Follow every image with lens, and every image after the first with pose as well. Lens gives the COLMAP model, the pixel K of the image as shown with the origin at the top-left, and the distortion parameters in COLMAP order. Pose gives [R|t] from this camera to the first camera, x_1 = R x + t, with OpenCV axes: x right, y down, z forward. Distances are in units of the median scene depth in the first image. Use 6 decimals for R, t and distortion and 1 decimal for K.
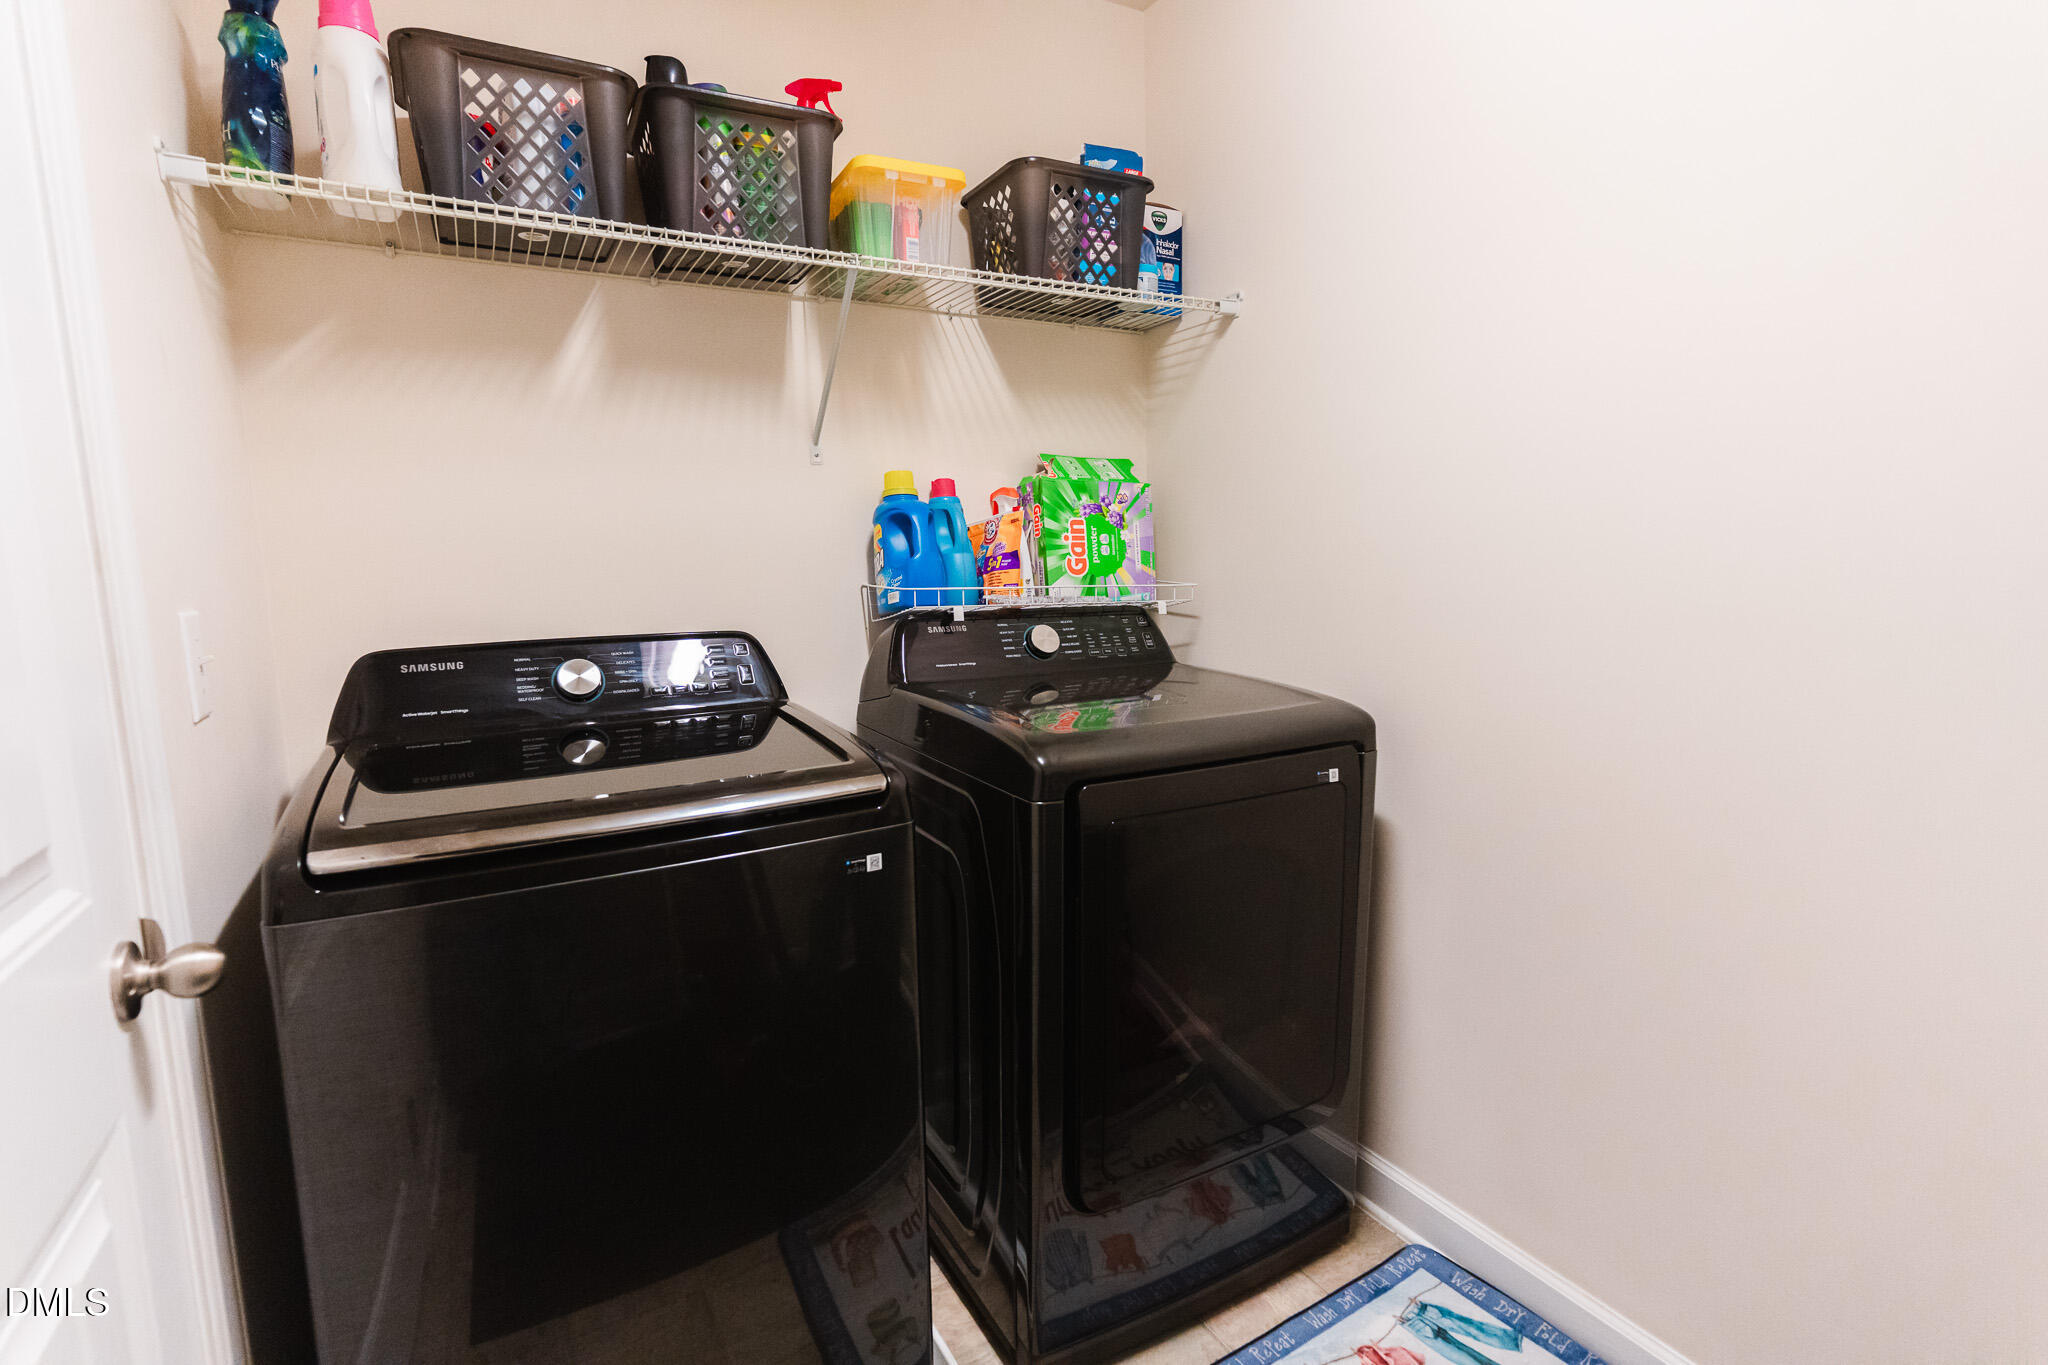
lens RADIAL K [[967.2, 0, 1053.6], [0, 967.2, 675.3], [0, 0, 1]] dist [0.001358, 0.000414]
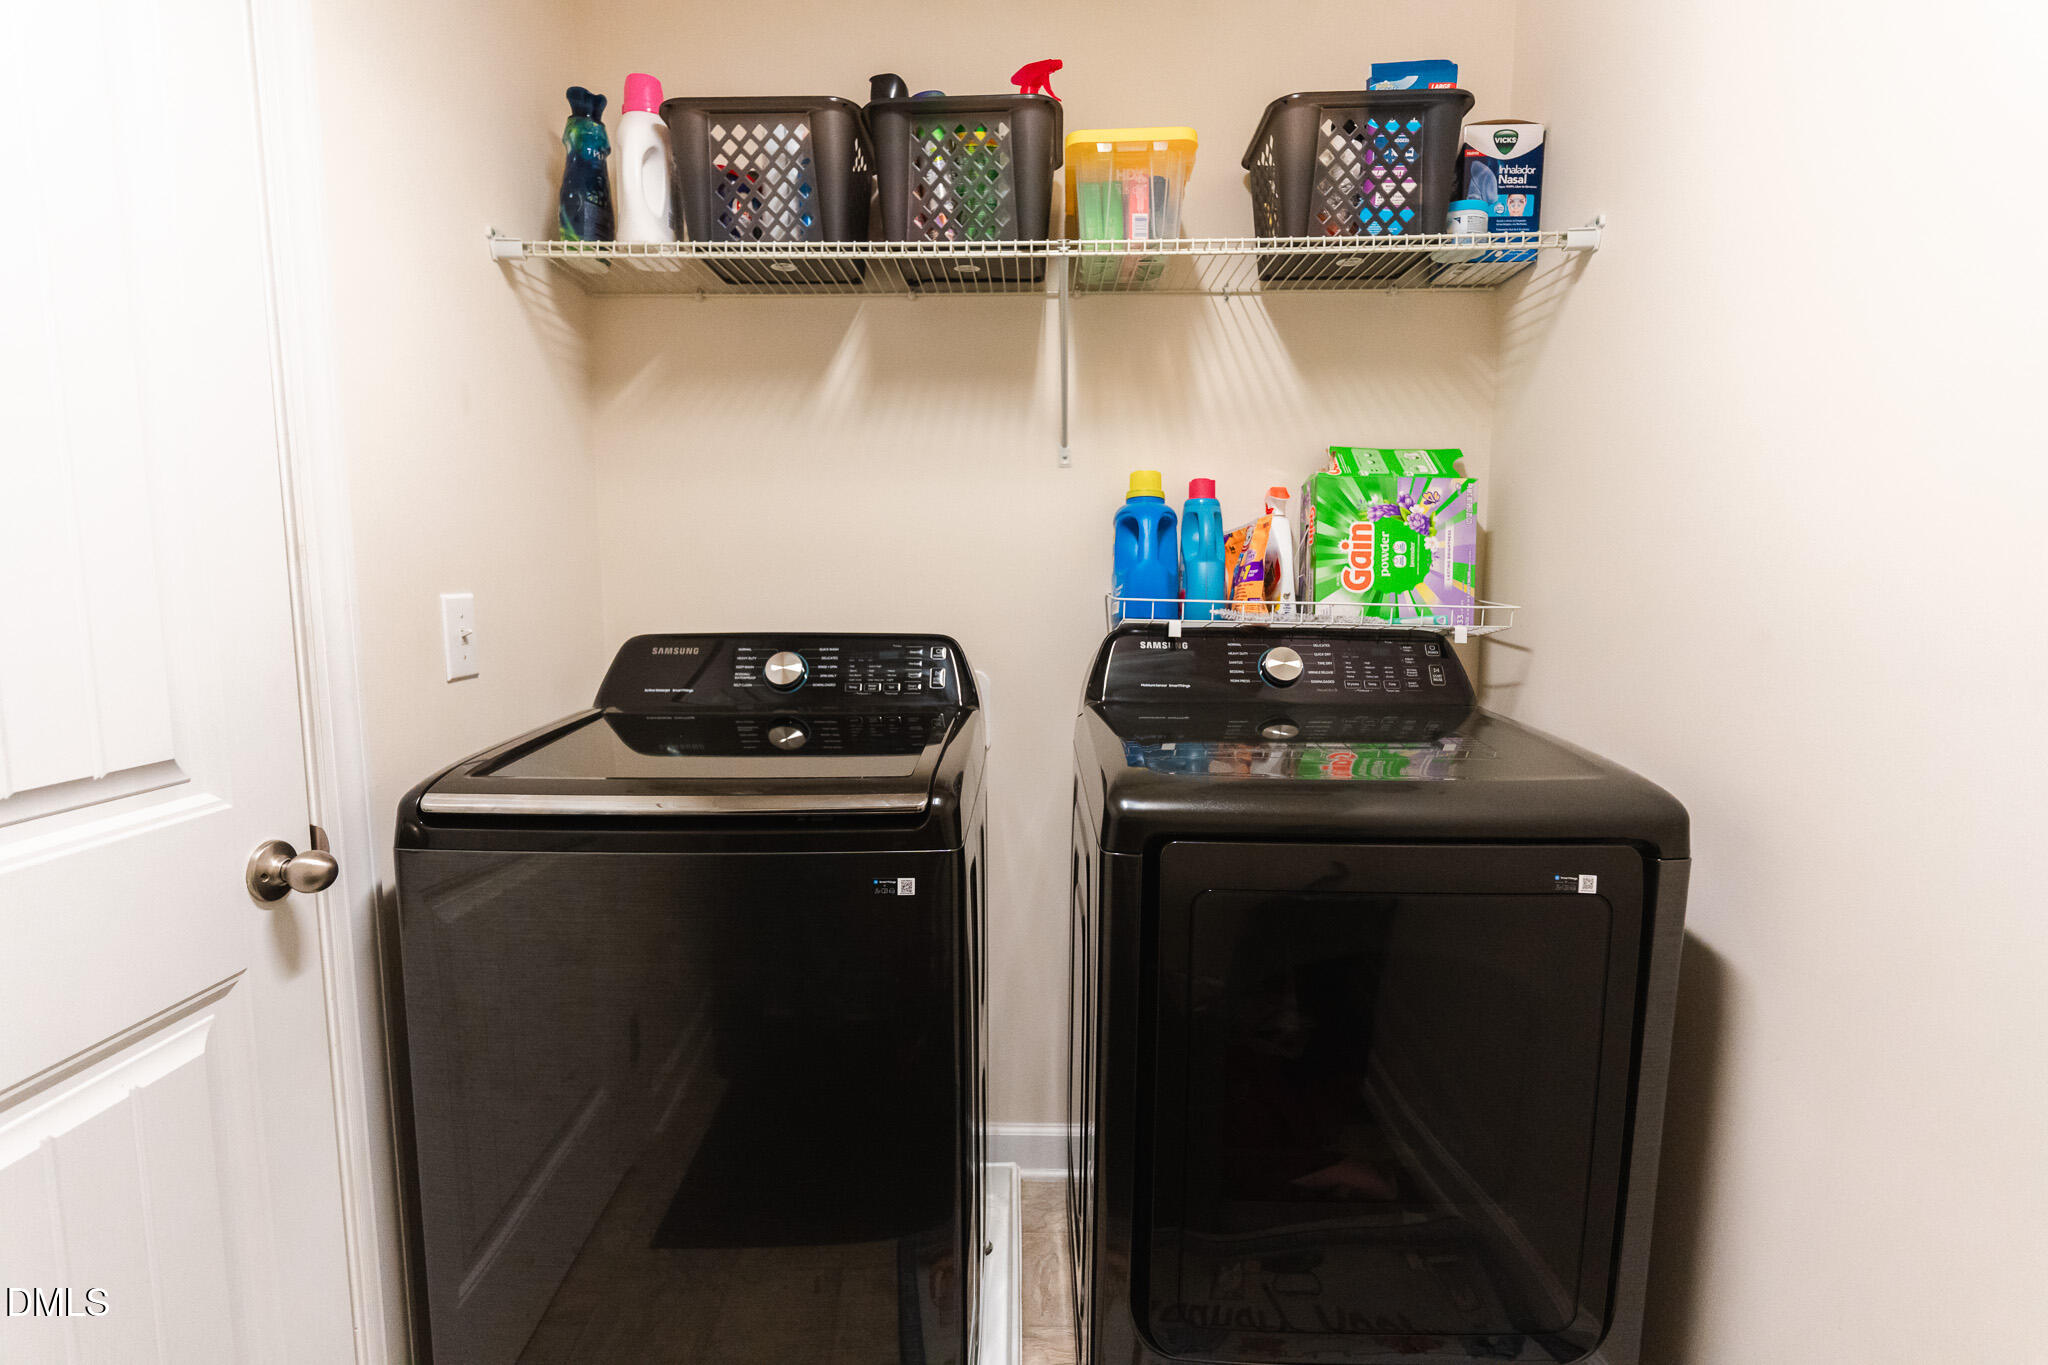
lens RADIAL K [[985.1, 0, 1024.0], [0, 985.1, 682.5], [0, 0, 1]] dist [0.003418, 0.000735]
pose [[0.860586, 0.077935, -0.503306, 0.233405], [-0.080625, 0.996609, 0.016464, -0.017479], [0.502883, 0.026410, 0.863951, 0.140231]]
